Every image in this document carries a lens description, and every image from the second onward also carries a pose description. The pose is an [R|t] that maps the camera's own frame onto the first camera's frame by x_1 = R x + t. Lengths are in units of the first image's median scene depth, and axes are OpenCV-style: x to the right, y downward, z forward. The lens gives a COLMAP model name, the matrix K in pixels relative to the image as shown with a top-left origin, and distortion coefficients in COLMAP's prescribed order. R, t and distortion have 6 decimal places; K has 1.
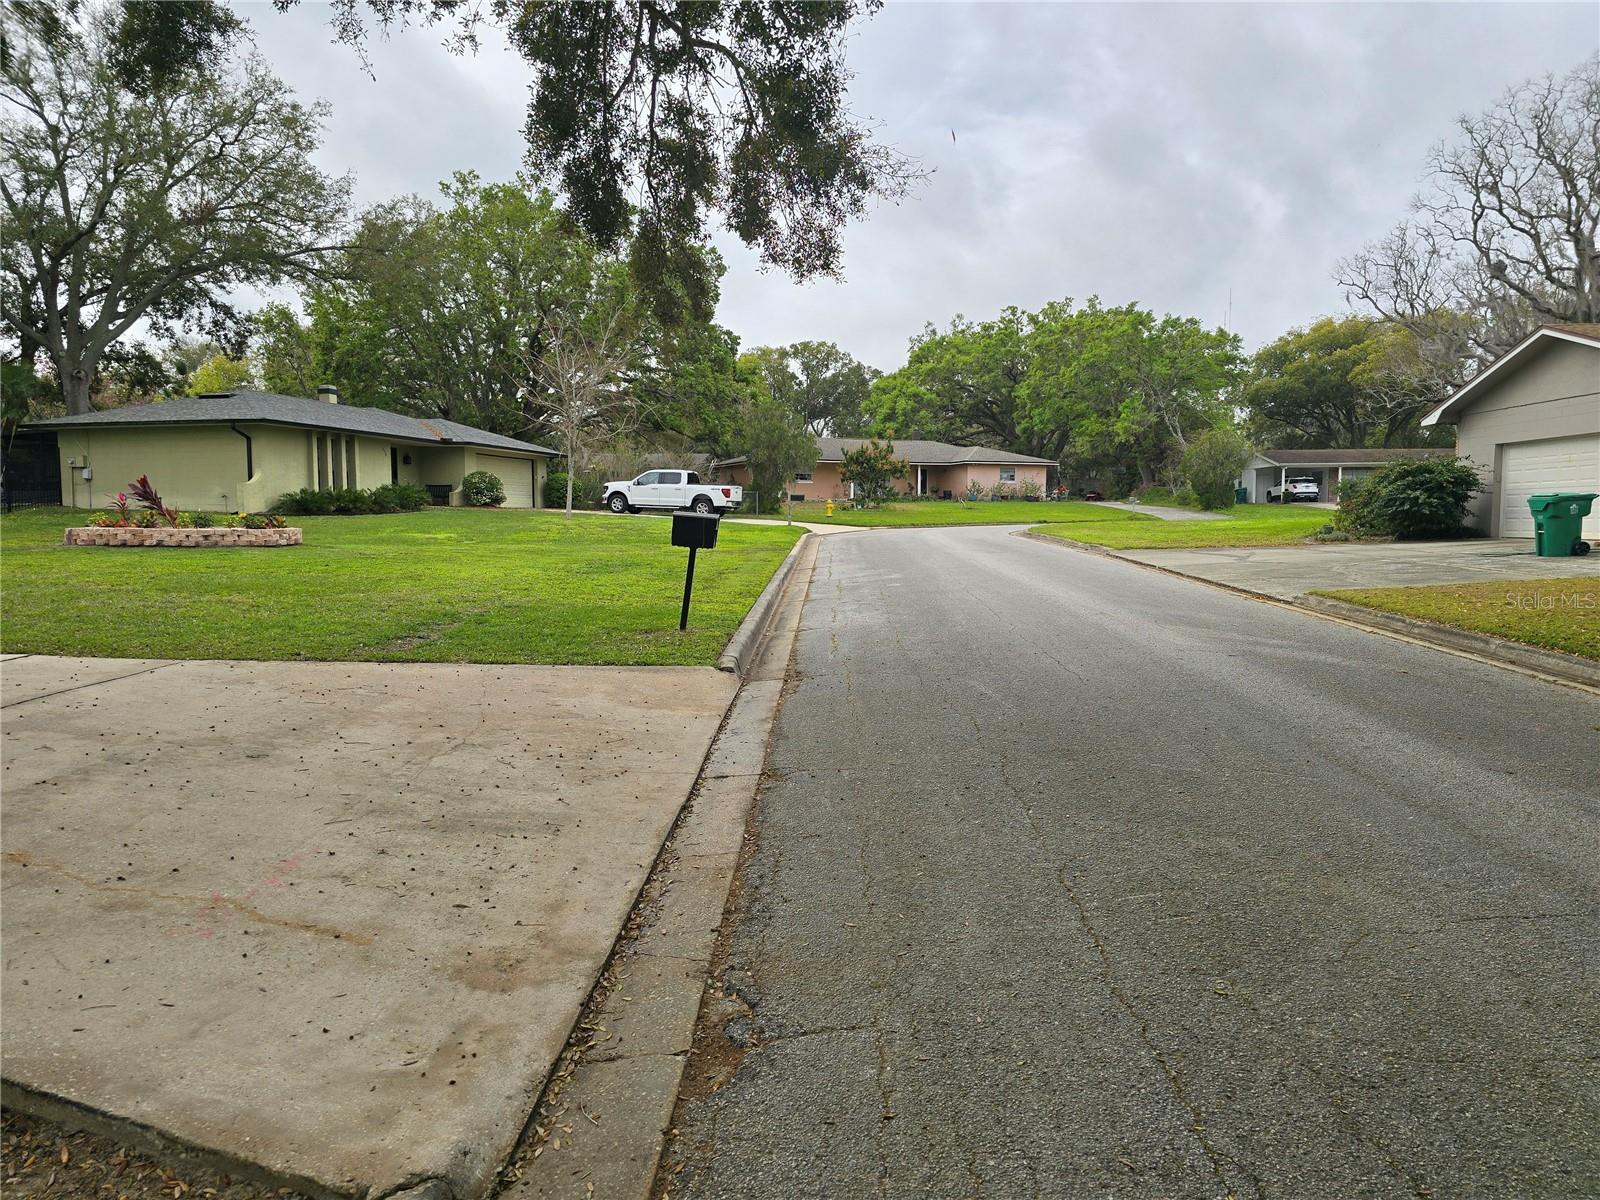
lens RADIAL K [[1065.1, 0, 807.6], [0, 1065.1, 601.4], [0, 0, 1]] dist [0.059558, -0.050861]
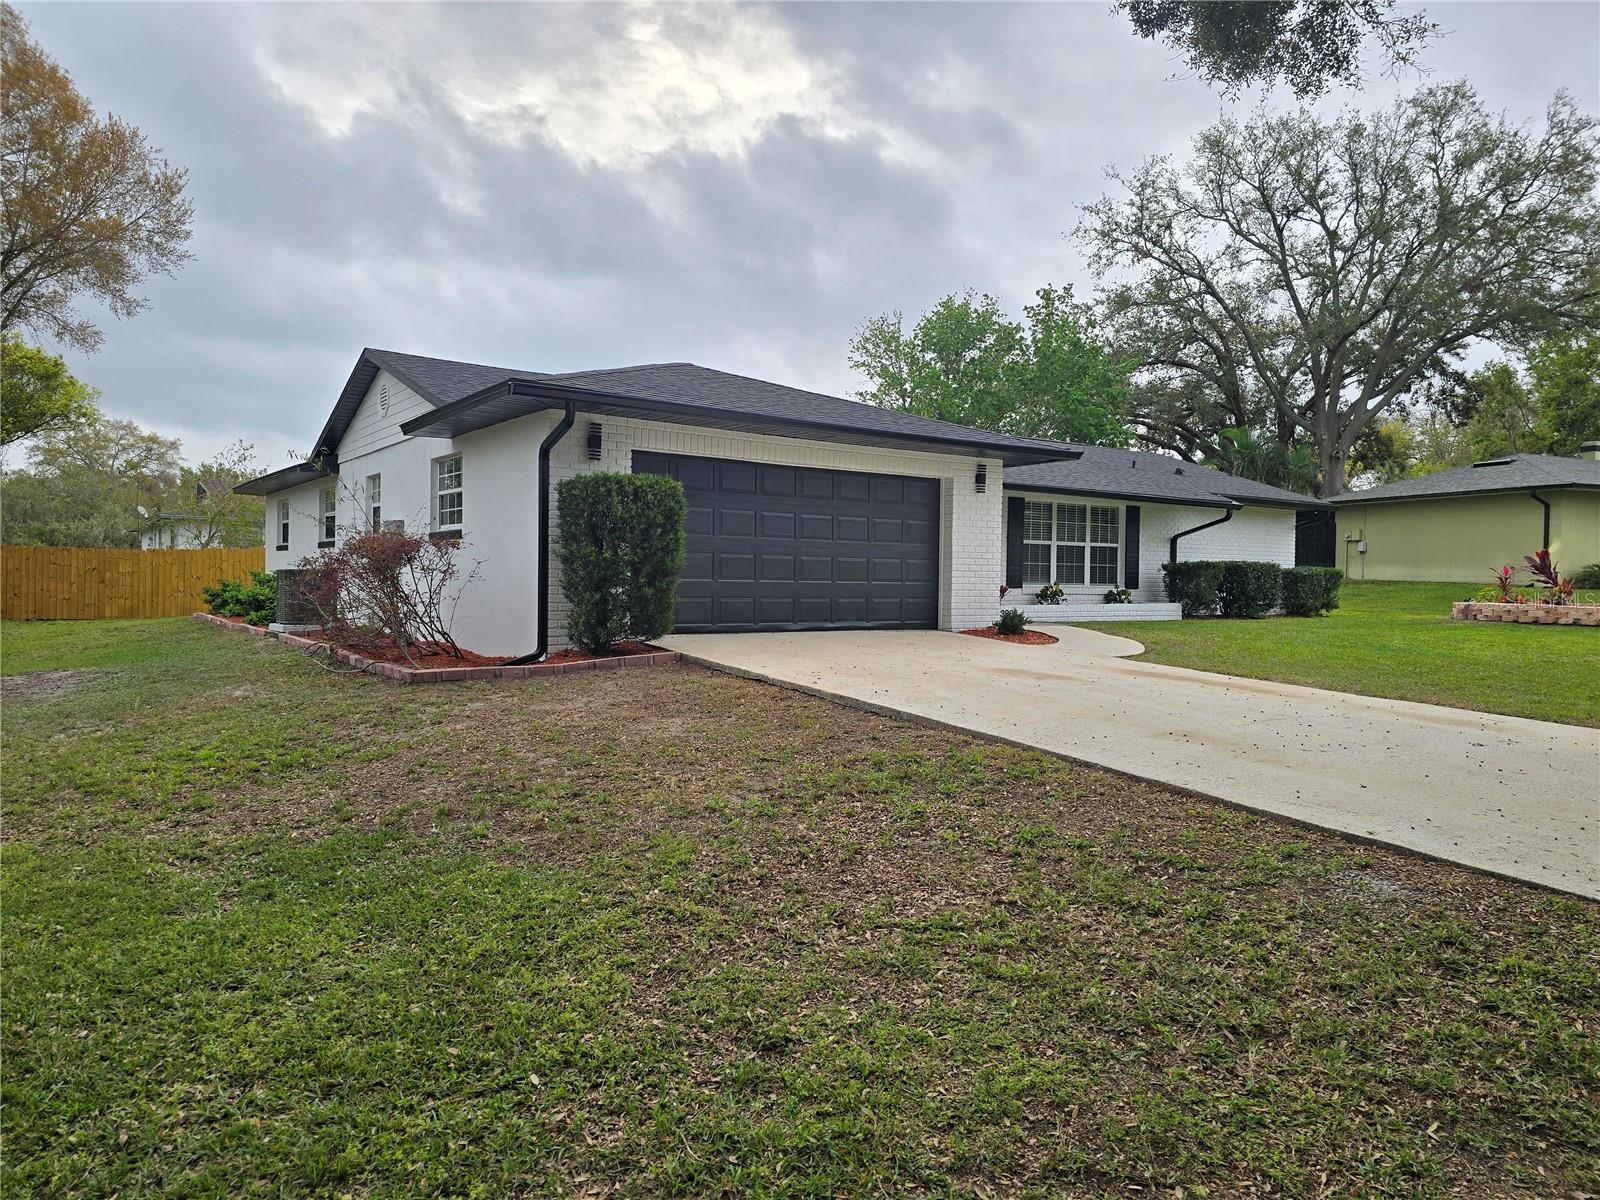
lens RADIAL K [[1071.2, 0, 824.4], [0, 1071.2, 591.3], [0, 0, 1]] dist [0.041411, -0.024373]
pose [[0.600382, 0.017525, -0.799522, -0.159545], [-0.073633, 0.996724, -0.033446, -0.000571], [0.796317, 0.078952, 0.599705, -0.053802]]
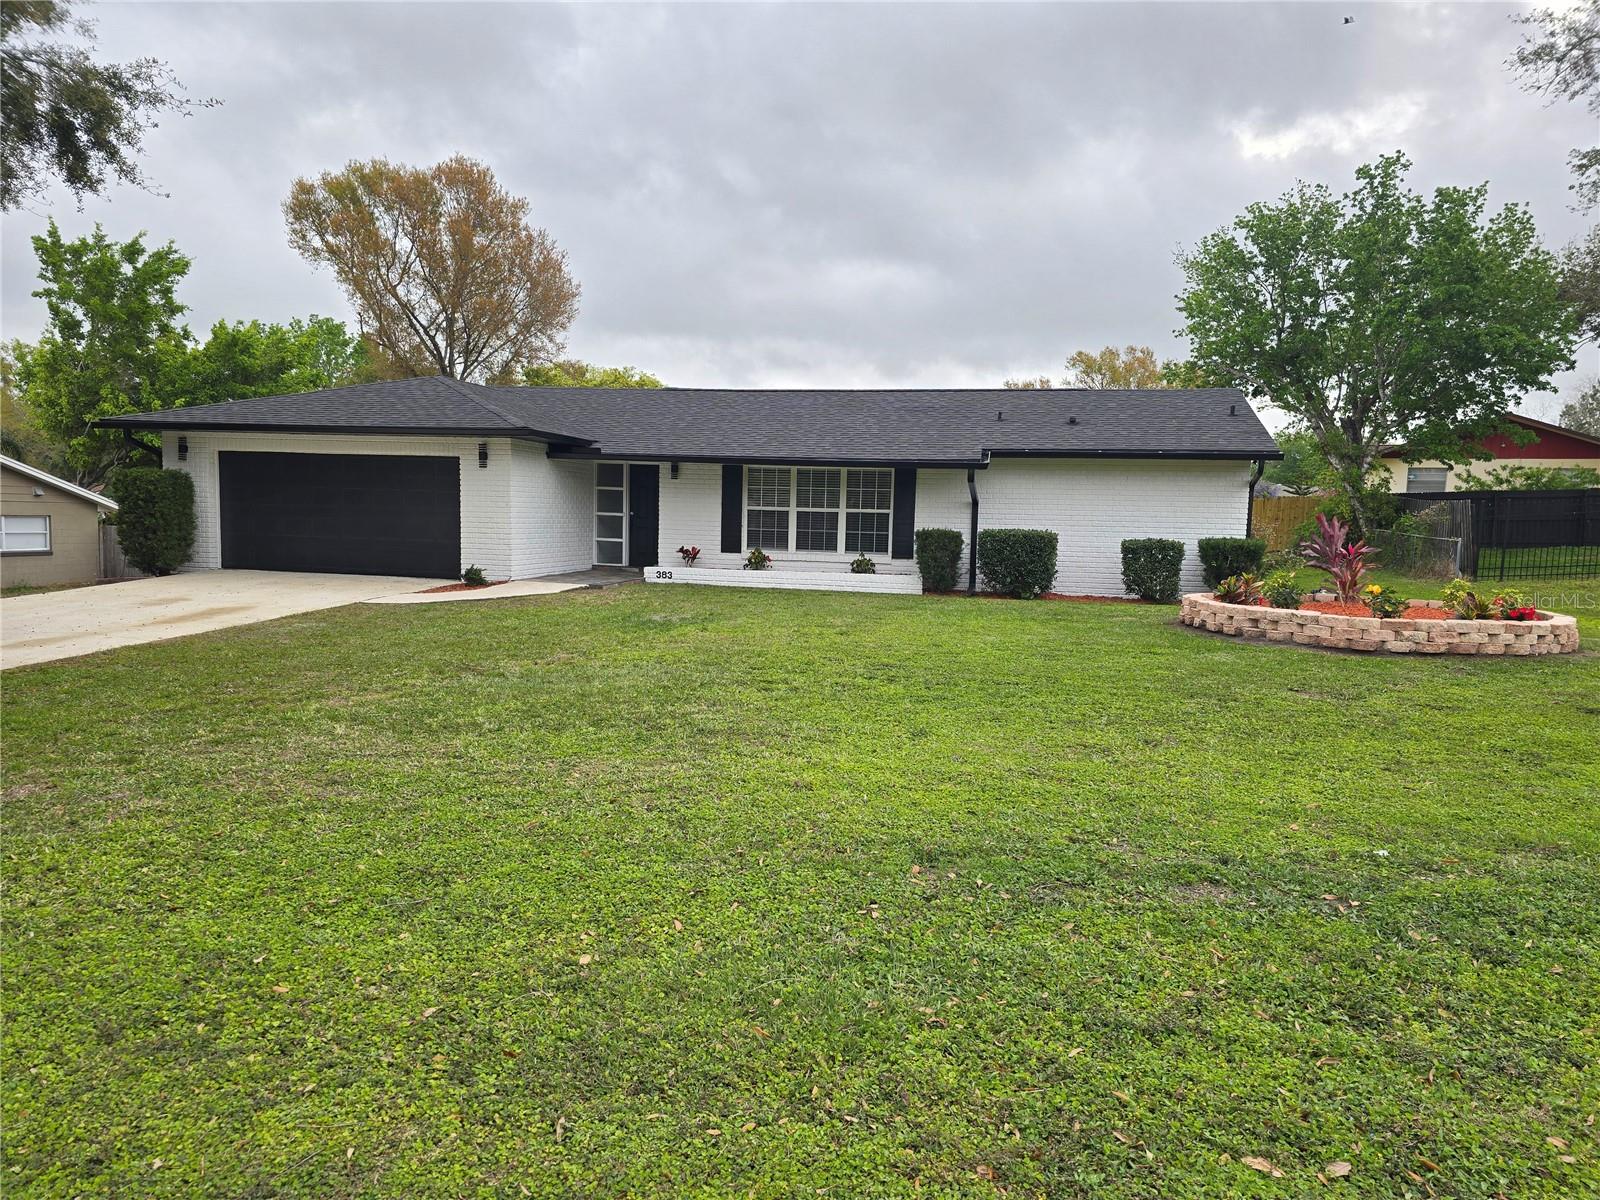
lens RADIAL K [[1077.1, 0, 802.4], [0, 1077.1, 603.3], [0, 0, 1]] dist [0.065651, -0.068644]
pose [[-0.208087, 0.069222, -0.975658, 0.041778], [-0.102924, 0.990405, 0.092220, -0.066638], [0.972680, 0.119609, -0.198966, 0.596639]]
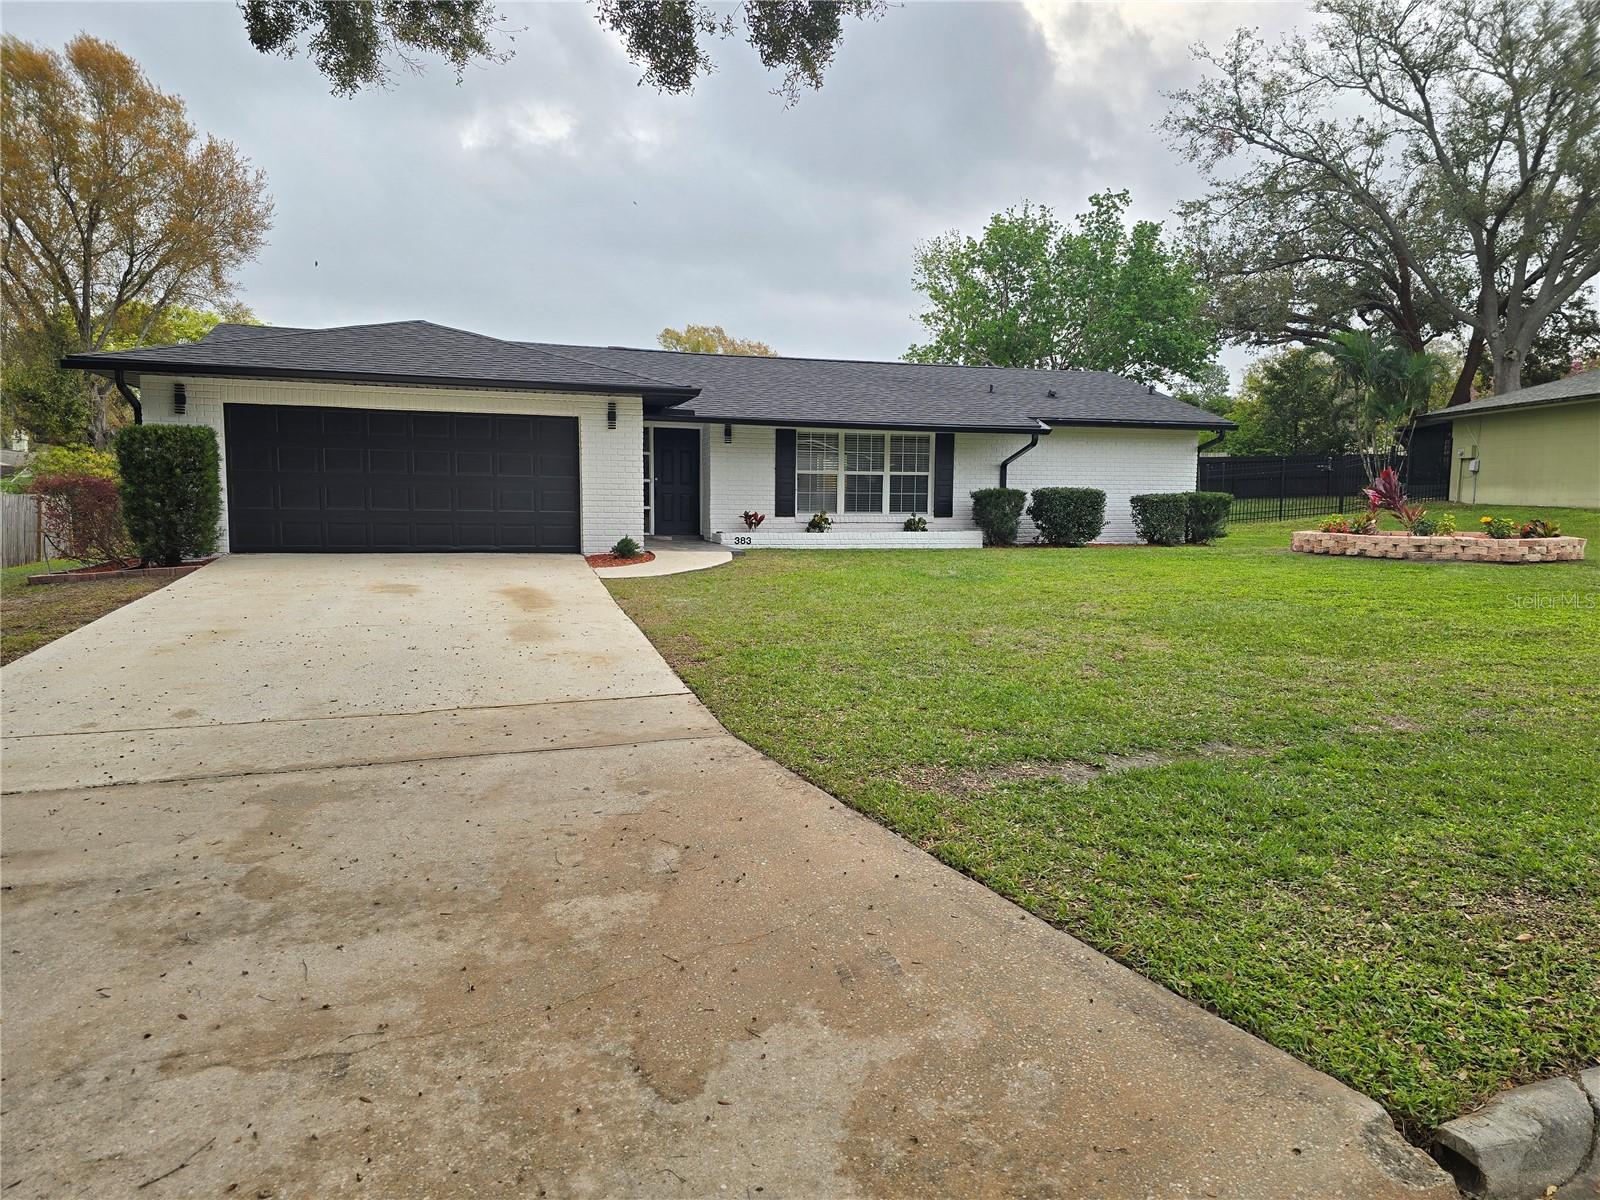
lens RADIAL K [[1065.1, 0, 807.6], [0, 1065.1, 601.4], [0, 0, 1]] dist [0.059558, -0.050861]
pose [[0.305831, 0.091791, -0.947651, 0.038579], [-0.080947, 0.994245, 0.070180, -0.026908], [0.948639, 0.055246, 0.311501, 0.226445]]
